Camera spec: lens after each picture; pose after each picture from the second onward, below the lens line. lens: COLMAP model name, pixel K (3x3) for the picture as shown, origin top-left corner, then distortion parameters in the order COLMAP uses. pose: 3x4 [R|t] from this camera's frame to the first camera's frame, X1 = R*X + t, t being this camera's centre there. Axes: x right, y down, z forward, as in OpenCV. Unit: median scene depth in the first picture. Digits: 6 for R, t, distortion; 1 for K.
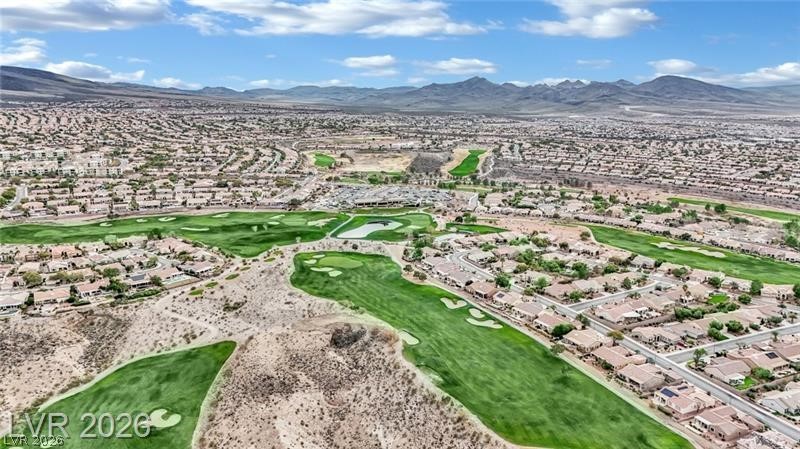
lens RADIAL K [[641.7, 0, 395.1], [0, 641.7, 225.0], [0, 0, 1]] dist [0.093474, -0.094088]
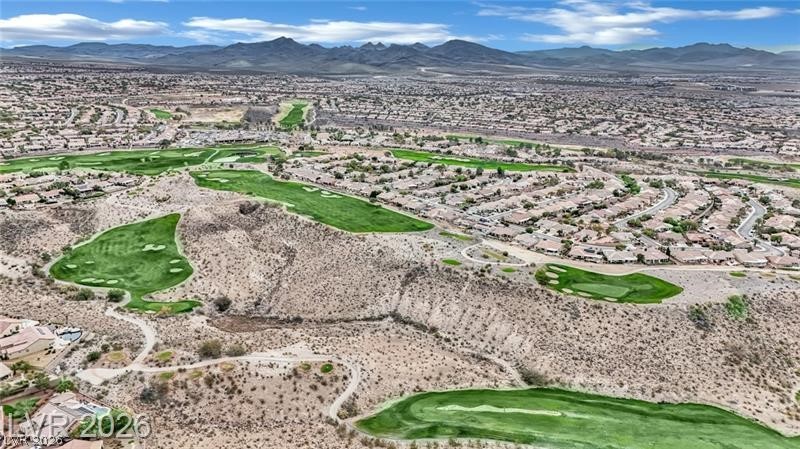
lens RADIAL K [[641.7, 0, 403.6], [0, 641.7, 227.2], [0, 0, 1]] dist [0.093474, -0.094088]
pose [[0.954171, -0.072275, 0.290403, -0.097443], [0.054370, 0.996115, 0.069269, 0.070787], [-0.294281, -0.050305, 0.954394, -0.370558]]
